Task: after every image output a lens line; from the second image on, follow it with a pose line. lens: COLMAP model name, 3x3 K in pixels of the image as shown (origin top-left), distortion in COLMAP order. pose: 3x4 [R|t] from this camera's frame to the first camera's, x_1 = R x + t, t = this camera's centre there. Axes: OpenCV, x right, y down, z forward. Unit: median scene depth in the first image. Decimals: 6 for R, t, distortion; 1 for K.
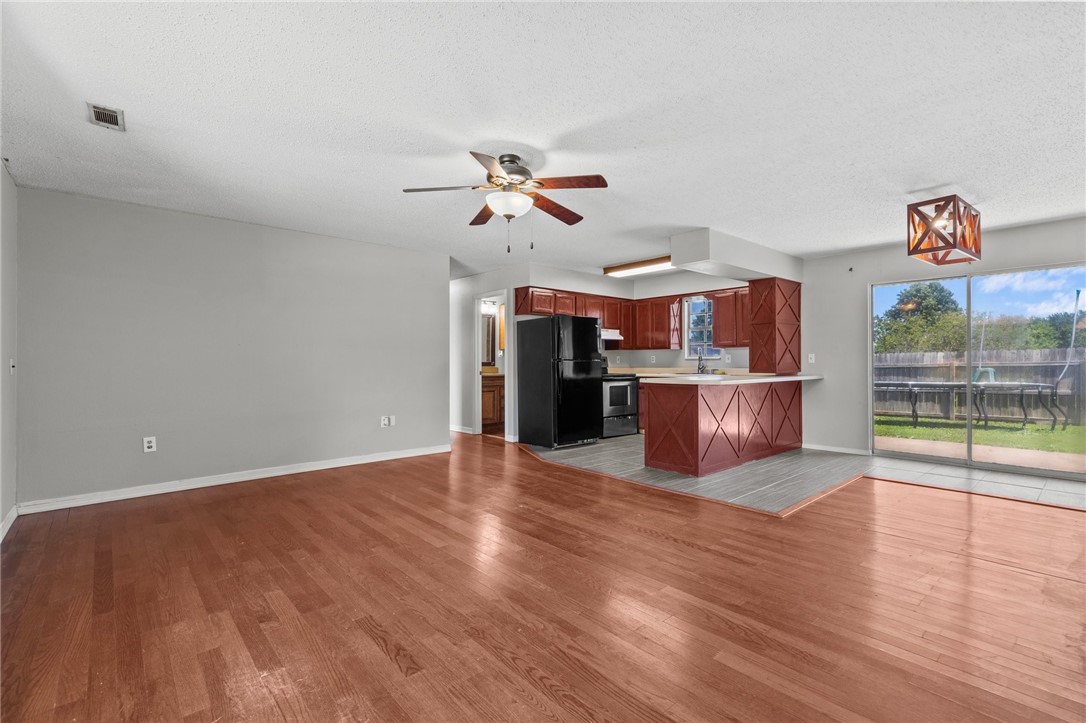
lens RADIAL K [[500.2, 0, 543.0], [0, 500.2, 361.5], [0, 0, 1]] dist [-0.000645, -0.000118]
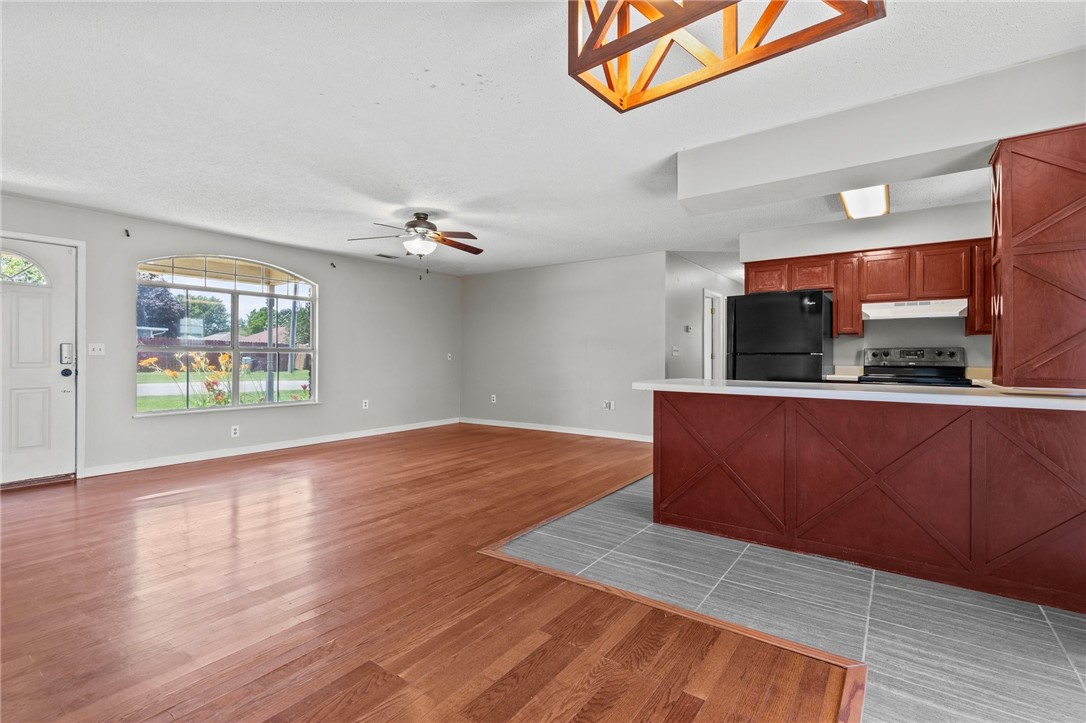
lens RADIAL K [[490.6, 0, 545.7], [0, 490.6, 355.5], [0, 0, 1]] dist [-0.000095, -0.000038]
pose [[0.218024, 0.001442, -0.975942, 1.231836], [0.000494, 0.999999, 0.001588, -0.003379], [0.975943, -0.000828, 0.218023, 0.908881]]
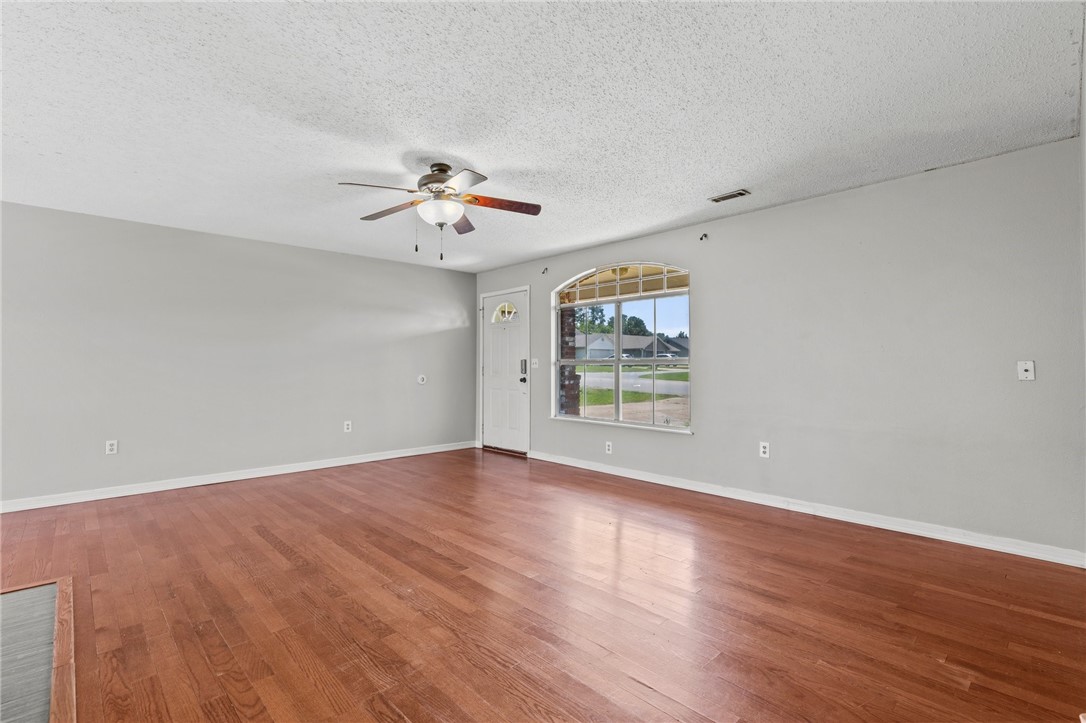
lens RADIAL K [[486.8, 0, 544.8], [0, 486.8, 372.2], [0, 0, 1]] dist [-0.000152, -0.000199]
pose [[-0.998581, 0.003336, -0.053154, -0.193921], [0.003001, 0.999975, 0.006378, 0.002220], [0.053174, 0.006210, -0.998566, 1.719564]]
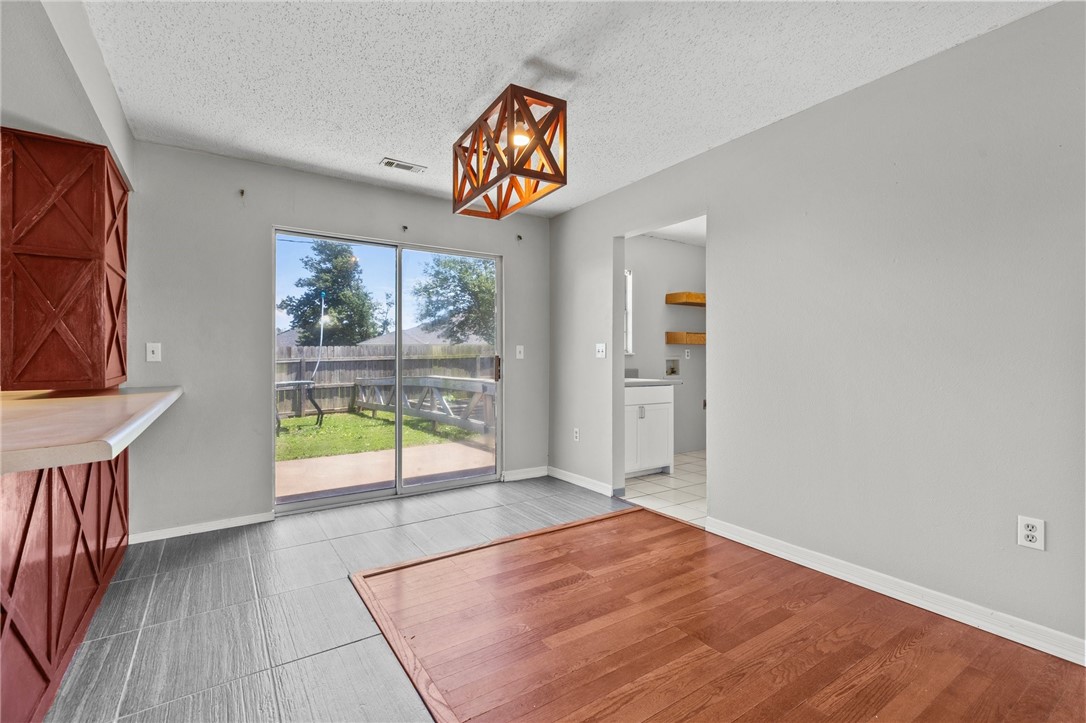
lens RADIAL K [[490.6, 0, 545.7], [0, 490.6, 355.5], [0, 0, 1]] dist [-0.000095, -0.000038]
pose [[0.130511, 0.004450, 0.991437, 0.198467], [-0.002074, 0.999989, -0.004215, -0.003676], [-0.991445, -0.001506, 0.130519, 0.957750]]
